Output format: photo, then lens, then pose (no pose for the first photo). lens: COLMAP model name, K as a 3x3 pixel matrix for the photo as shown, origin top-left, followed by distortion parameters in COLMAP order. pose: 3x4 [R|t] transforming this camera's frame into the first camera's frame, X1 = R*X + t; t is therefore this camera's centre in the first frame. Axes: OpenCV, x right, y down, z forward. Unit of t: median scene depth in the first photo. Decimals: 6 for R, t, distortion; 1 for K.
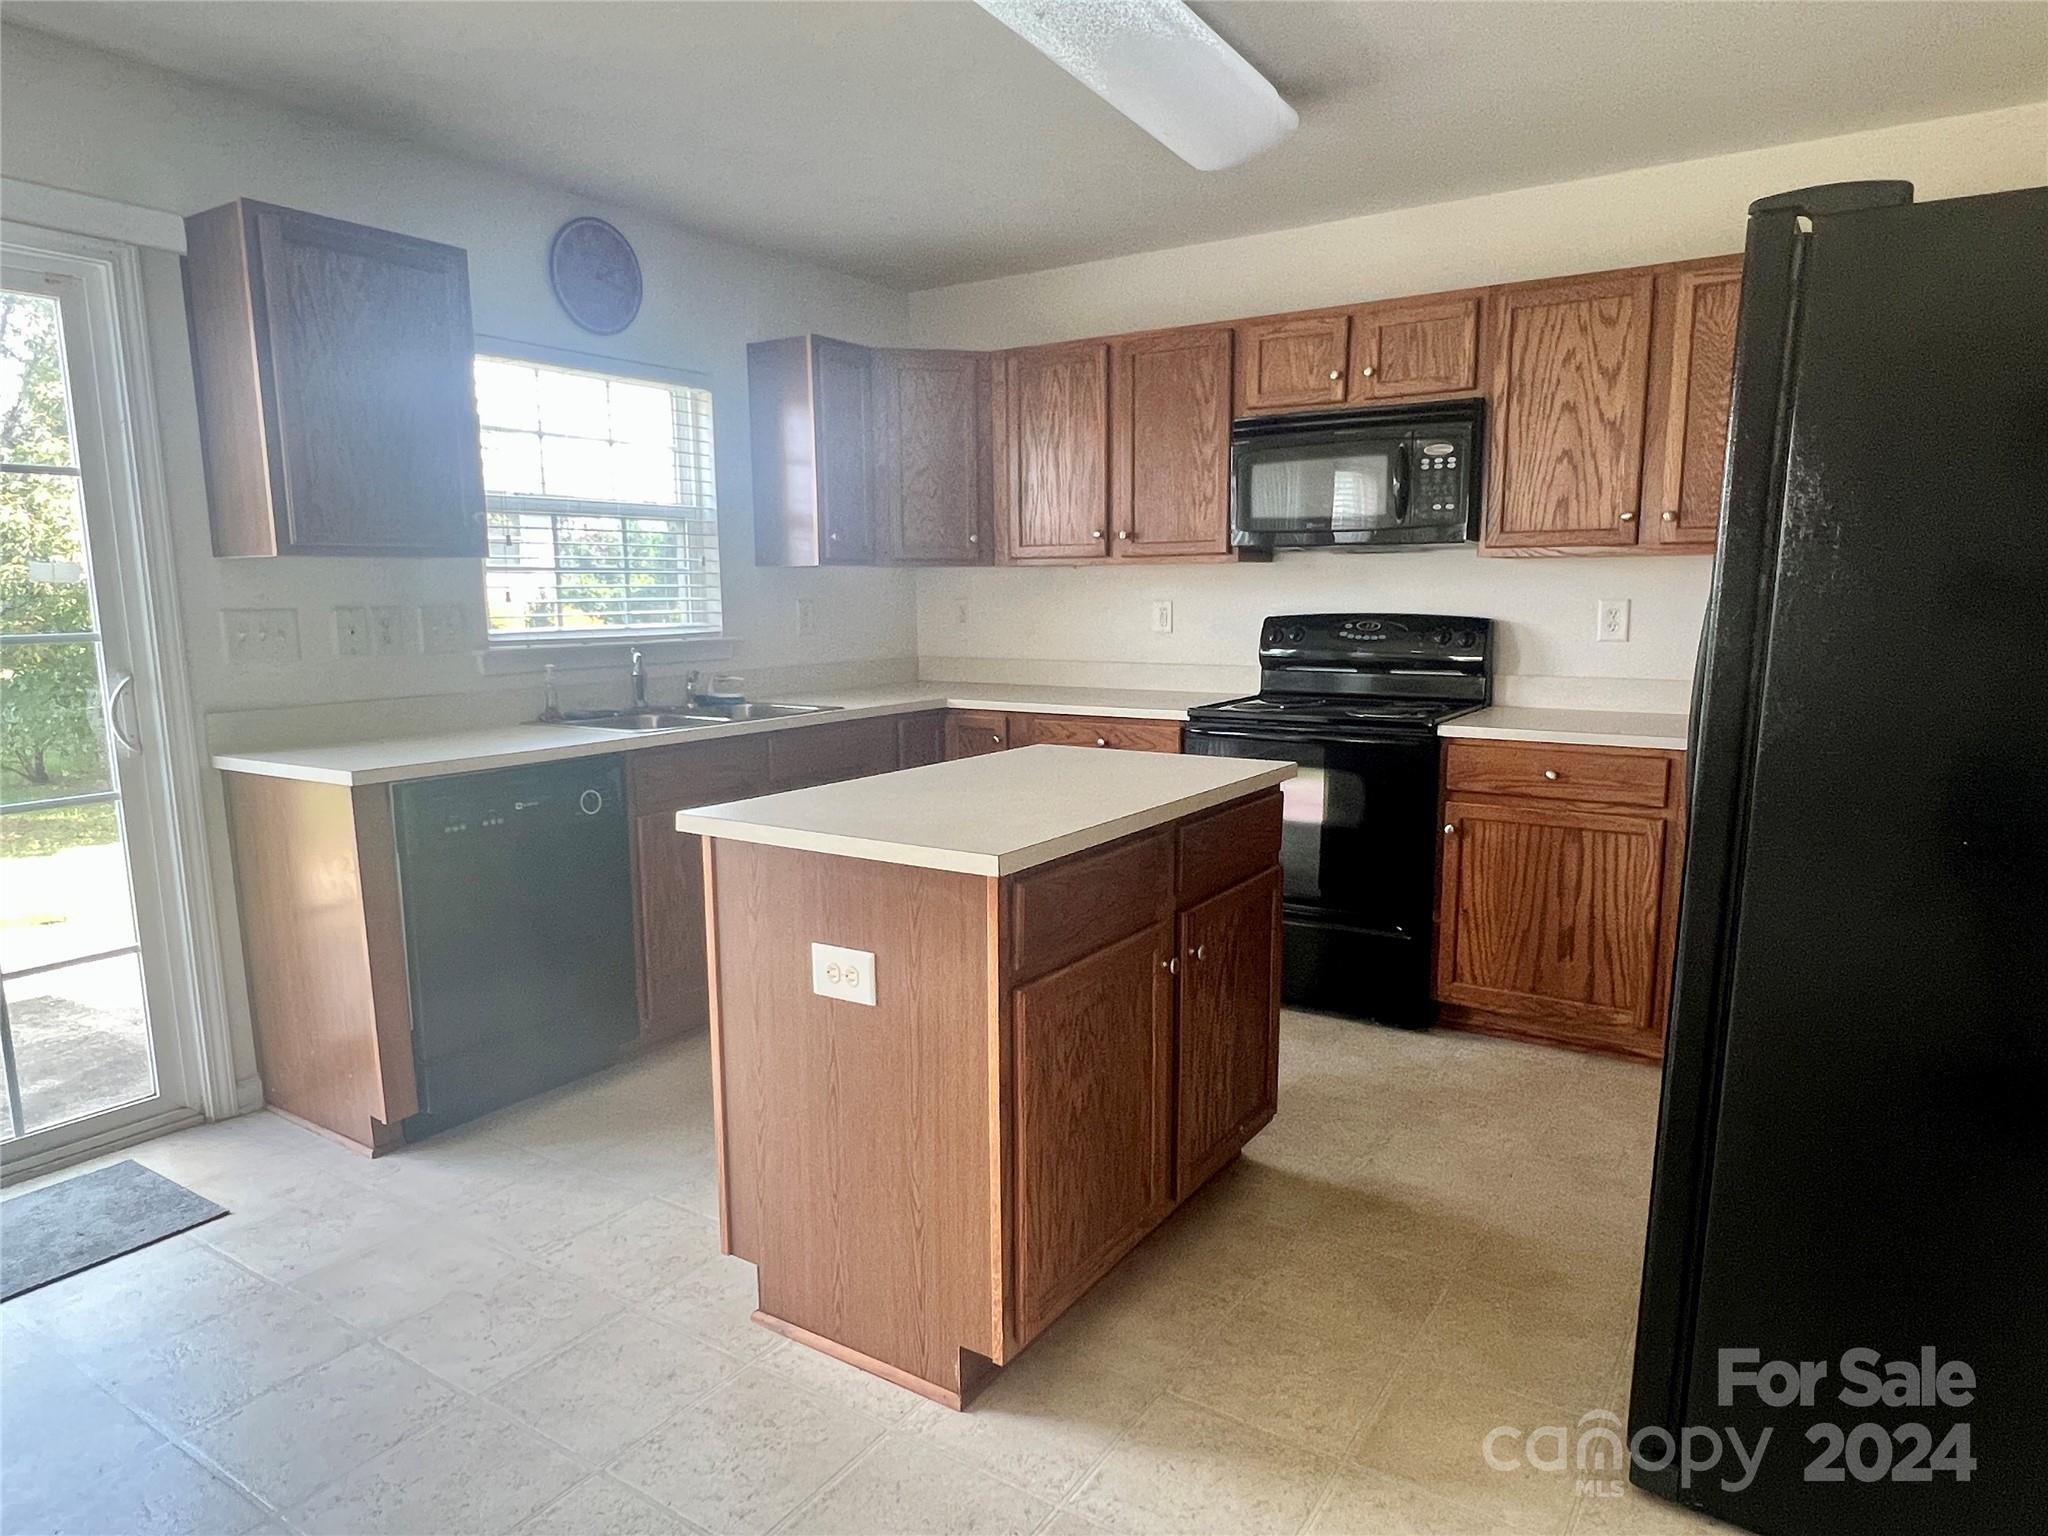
lens RADIAL K [[1247.7, 0, 1030.5], [0, 1247.7, 779.5], [0, 0, 1]] dist [0.002500, -0.004931]
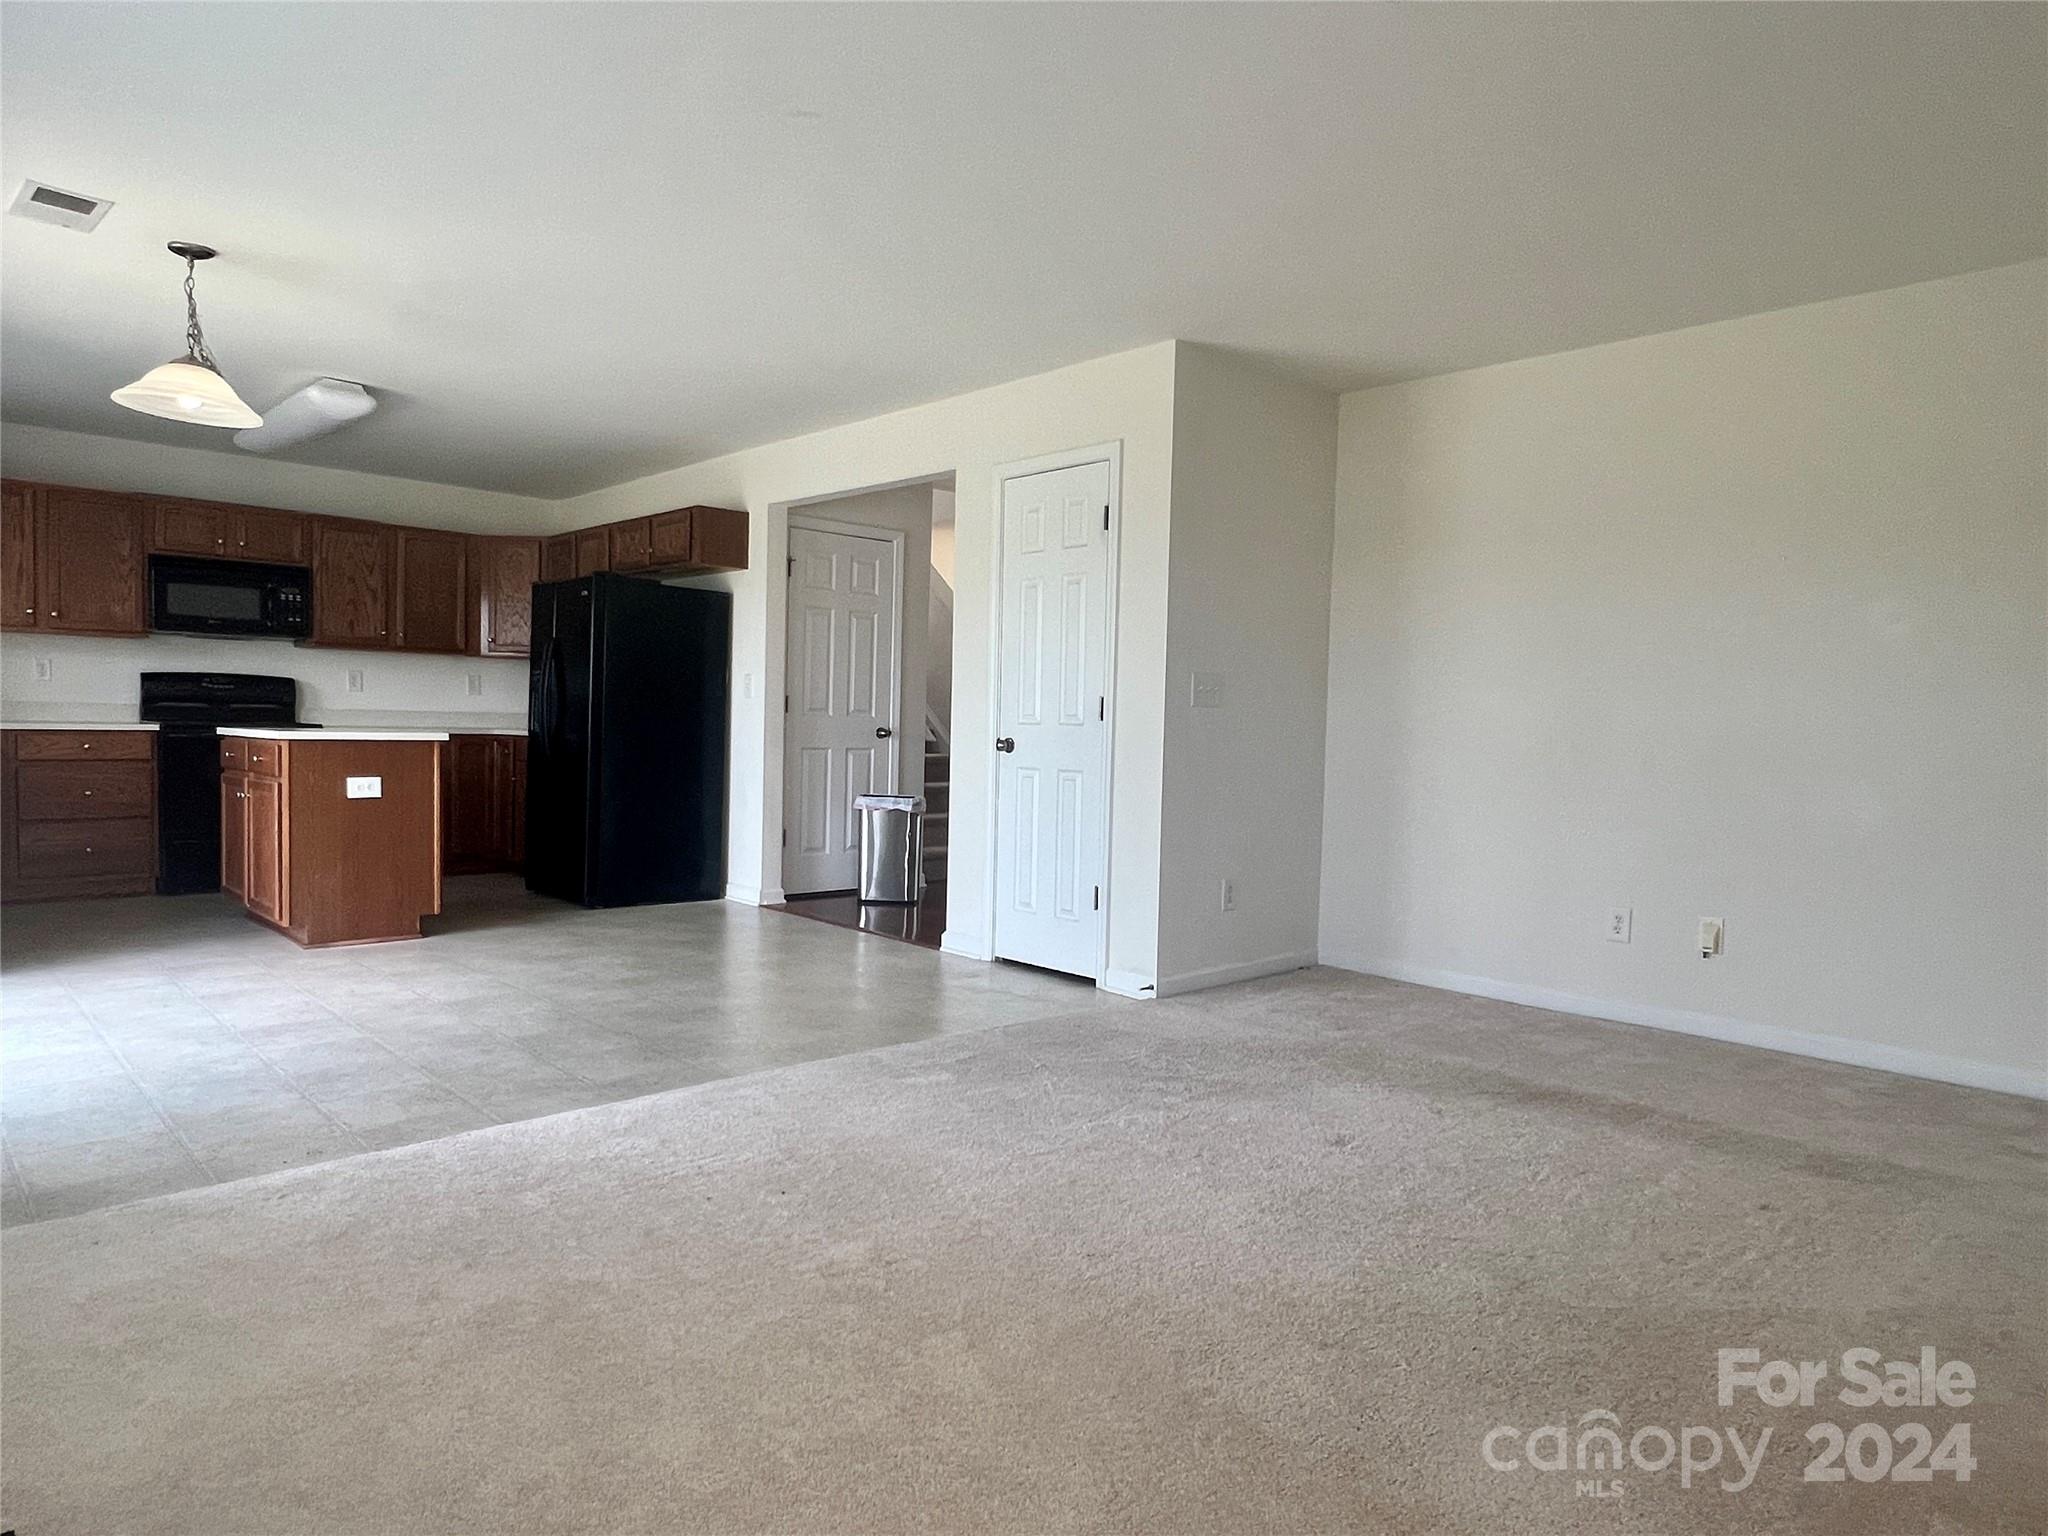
lens RADIAL K [[1247.7, 0, 1030.5], [0, 1247.7, 779.5], [0, 0, 1]] dist [0.002500, -0.004931]
pose [[0.227476, -0.032637, 0.973237, -1.279342], [0.123139, 0.992379, 0.004497, 0.159706], [-0.965967, 0.118820, 0.229762, -0.523677]]
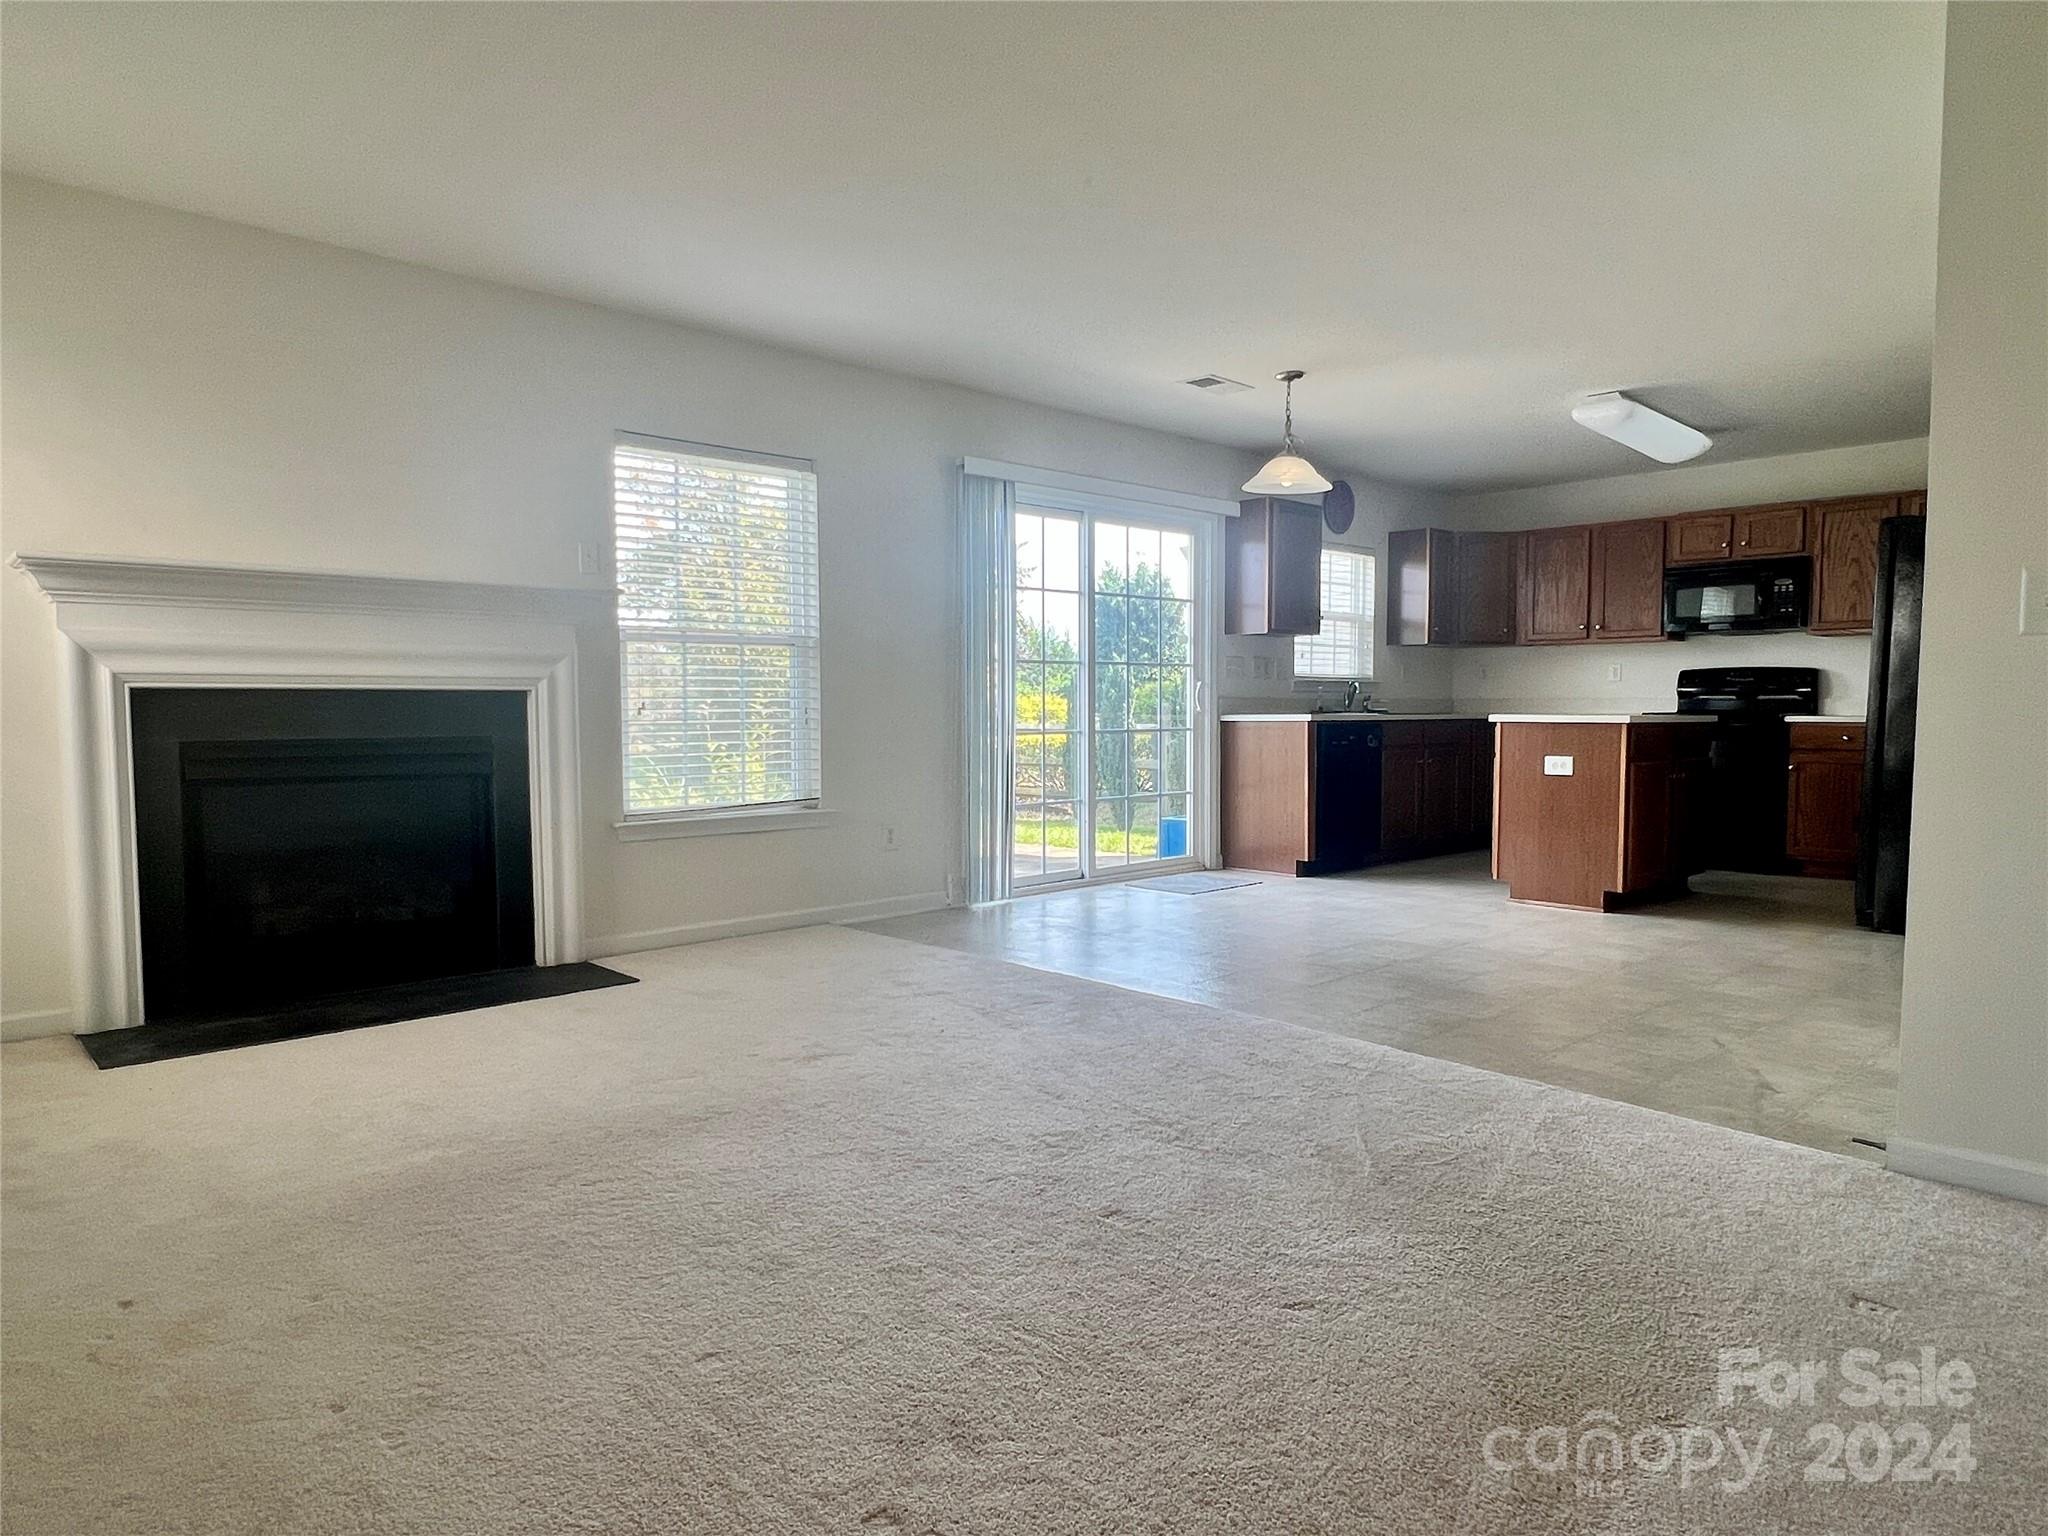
lens RADIAL K [[1255.9, 0, 1026.3], [0, 1255.9, 778.6], [0, 0, 1]] dist [-0.001040, 0.000906]
pose [[0.972655, 0.020881, -0.231312, -0.362740], [-0.042181, 0.995269, -0.087523, 0.263406], [0.228390, 0.094887, 0.968935, -1.138260]]
